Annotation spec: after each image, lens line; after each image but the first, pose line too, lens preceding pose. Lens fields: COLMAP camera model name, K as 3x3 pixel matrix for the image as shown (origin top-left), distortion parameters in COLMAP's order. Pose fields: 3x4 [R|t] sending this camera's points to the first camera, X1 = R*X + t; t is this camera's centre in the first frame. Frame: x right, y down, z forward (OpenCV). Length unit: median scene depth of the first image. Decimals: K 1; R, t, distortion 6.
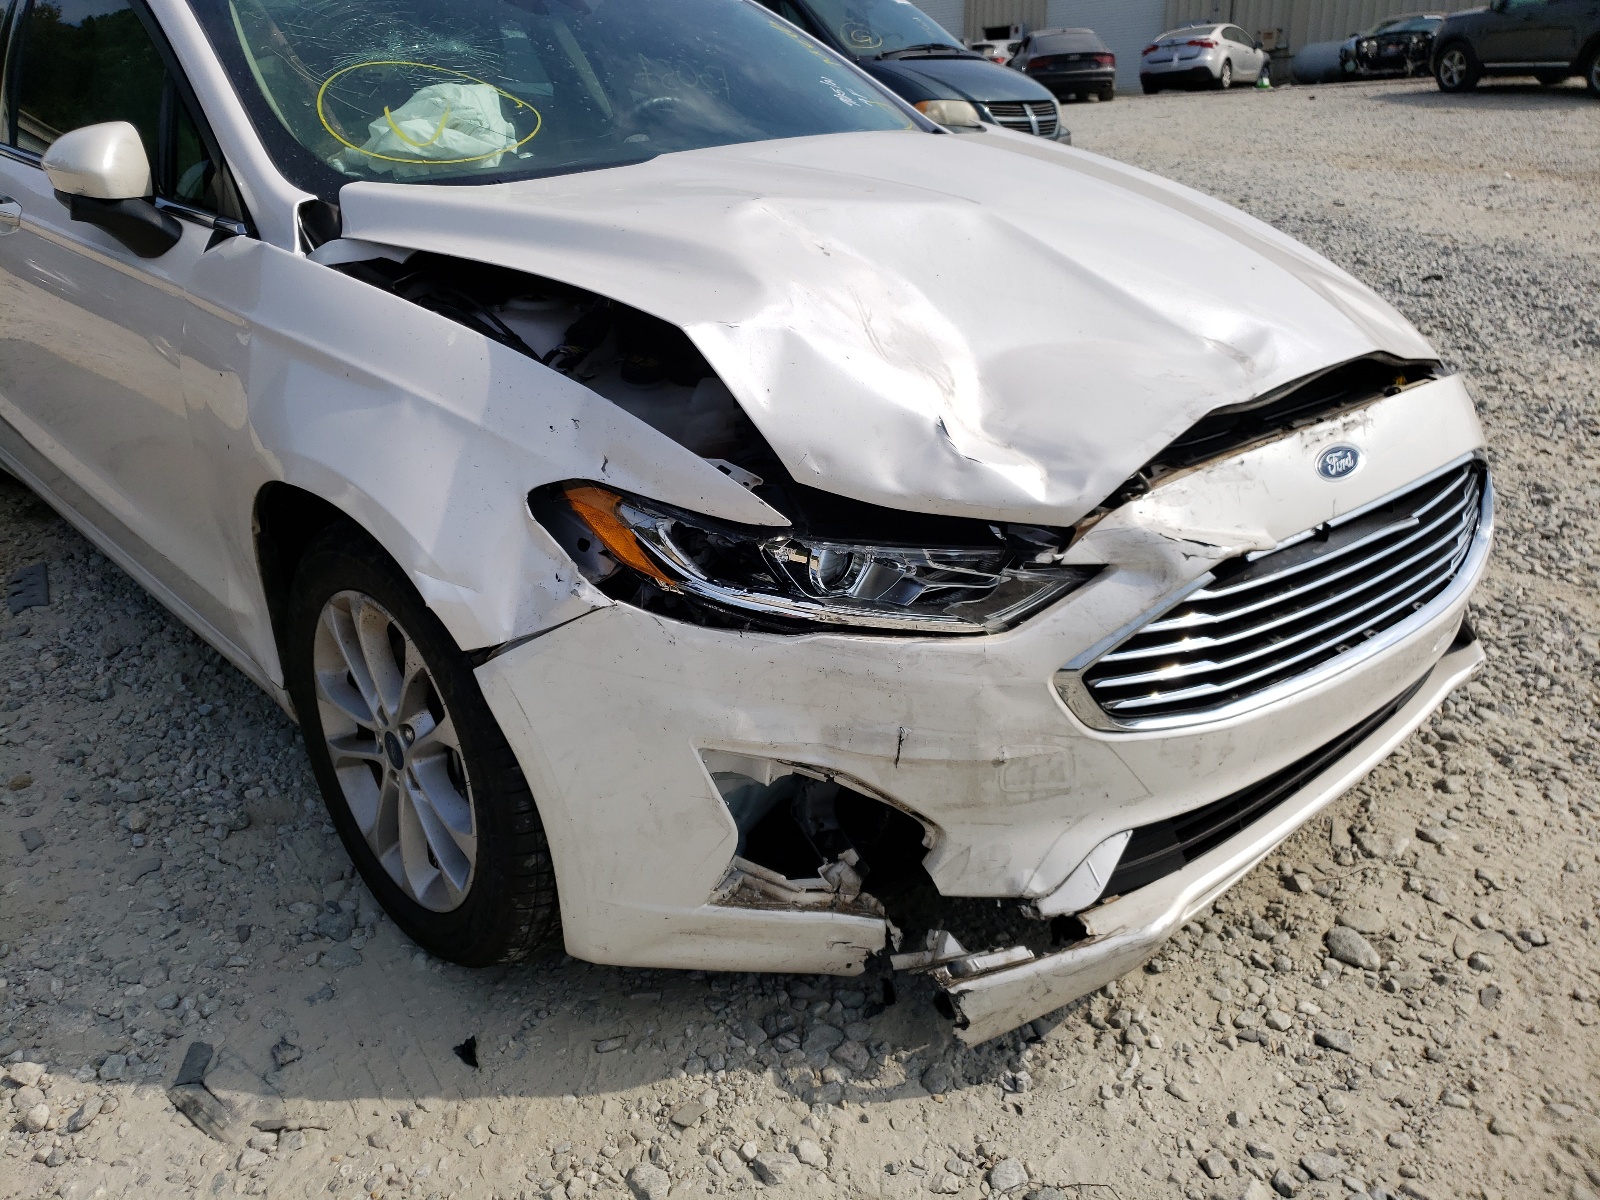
lens RADIAL K [[1454.3, 0, 747.5], [0, 1454.3, 577.4], [0, 0, 1]] dist [0.024848, -0.008181]
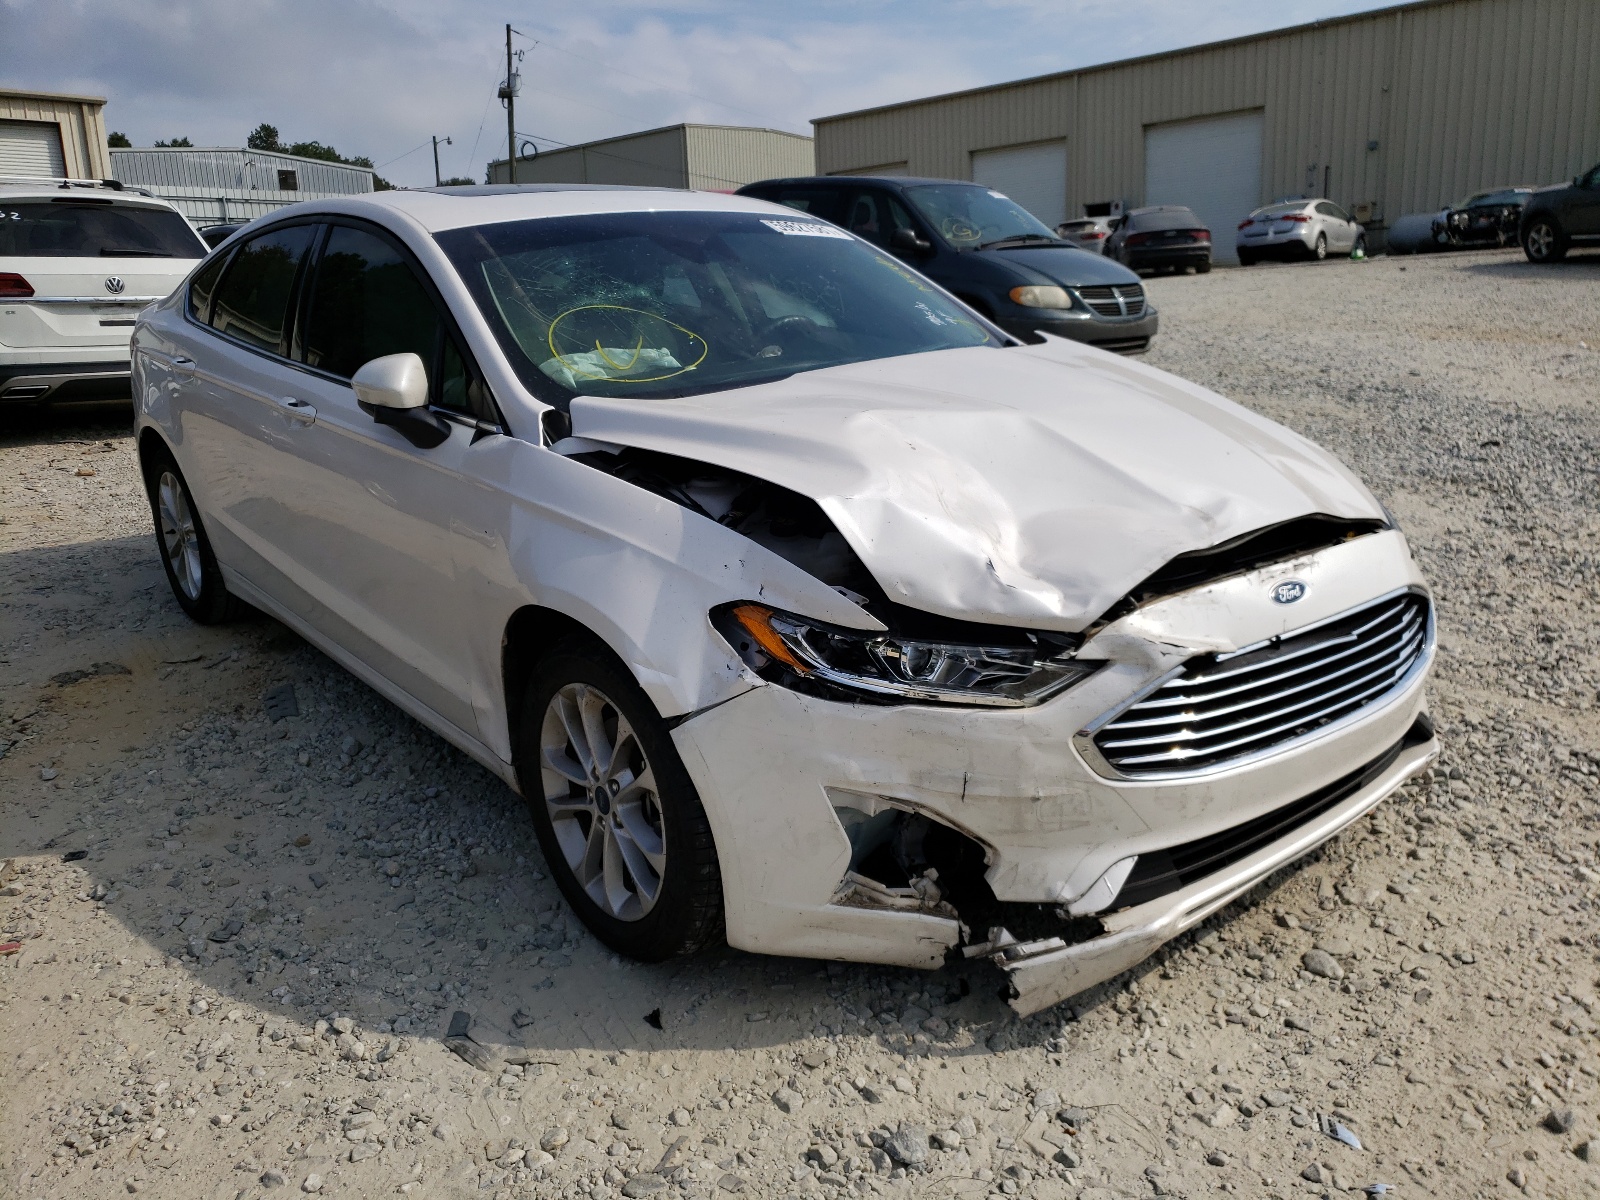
lens RADIAL K [[1454.3, 0, 747.5], [0, 1454.3, 577.4], [0, 0, 1]] dist [0.024848, -0.008181]
pose [[0.997115, 0.000211, -0.075907, -0.000187], [-0.008423, 0.994128, -0.107885, 0.059289], [0.075439, 0.108213, 0.991261, -0.402985]]
